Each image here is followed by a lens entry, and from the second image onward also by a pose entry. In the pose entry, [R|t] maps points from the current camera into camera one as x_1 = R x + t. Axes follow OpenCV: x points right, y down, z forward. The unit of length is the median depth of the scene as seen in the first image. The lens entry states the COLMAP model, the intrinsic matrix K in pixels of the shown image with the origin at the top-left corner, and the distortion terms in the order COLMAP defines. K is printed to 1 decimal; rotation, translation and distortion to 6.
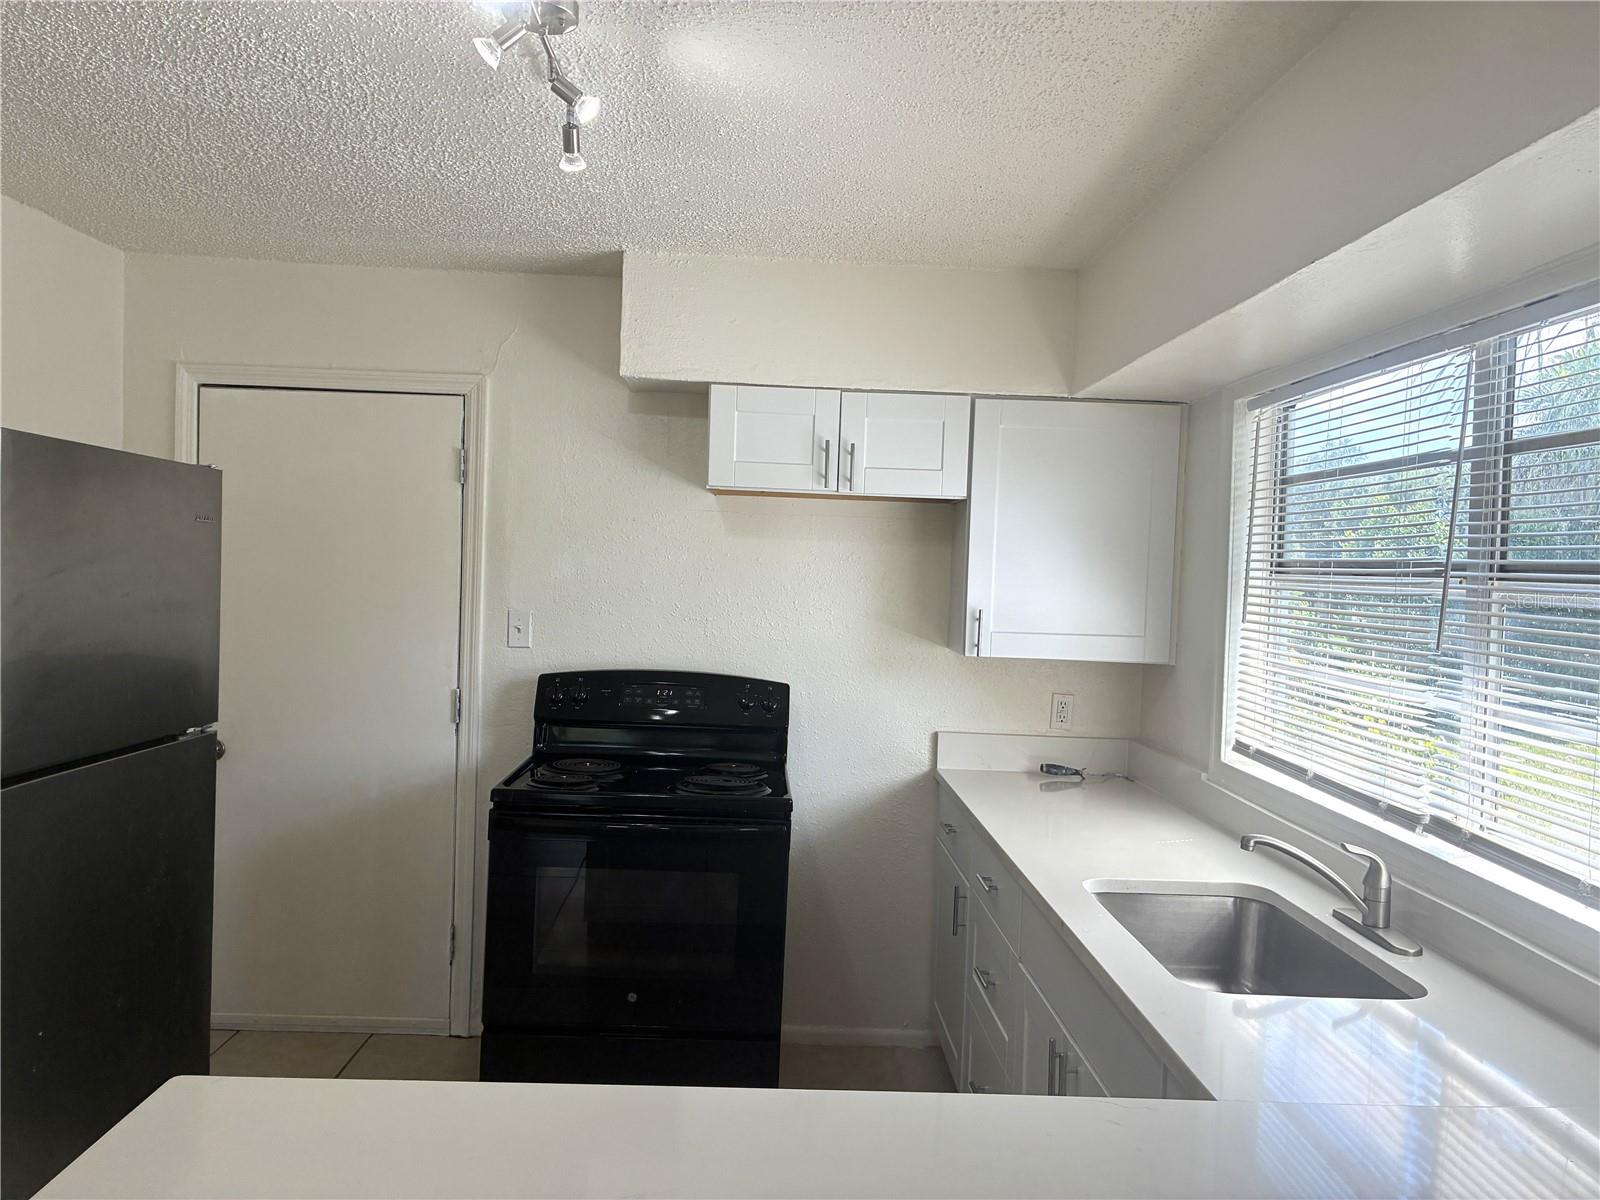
lens RADIAL K [[1211.9, 0, 801.5], [0, 1211.9, 601.4], [0, 0, 1]] dist [-0.006613, -0.002767]
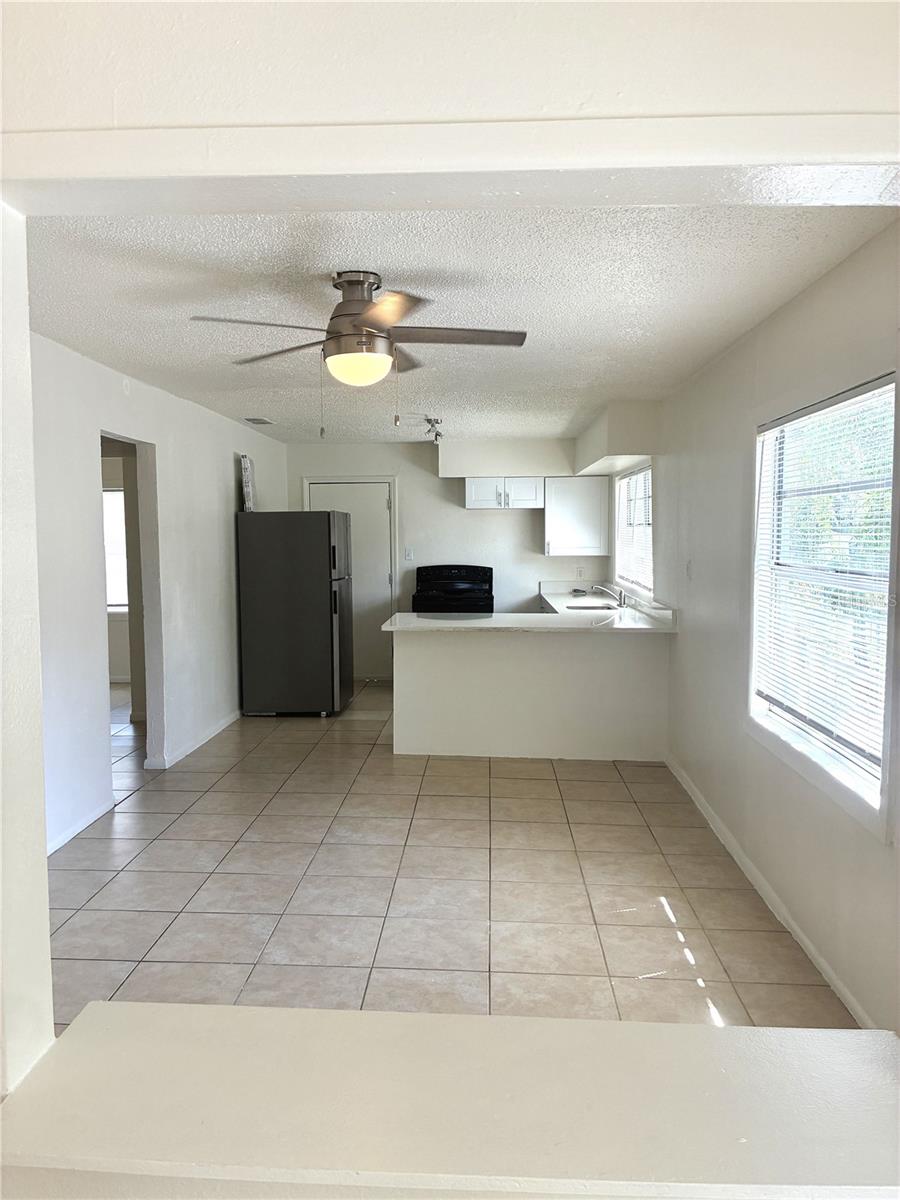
lens RADIAL K [[909.0, 0, 449.1], [0, 909.0, 601.8], [0, 0, 1]] dist [-0.006613, -0.002767]
pose [[0.996055, -0.038300, -0.080049, 0.067209], [0.041602, 0.998333, 0.039994, 0.060082], [0.078384, -0.043167, 0.995988, -1.494418]]
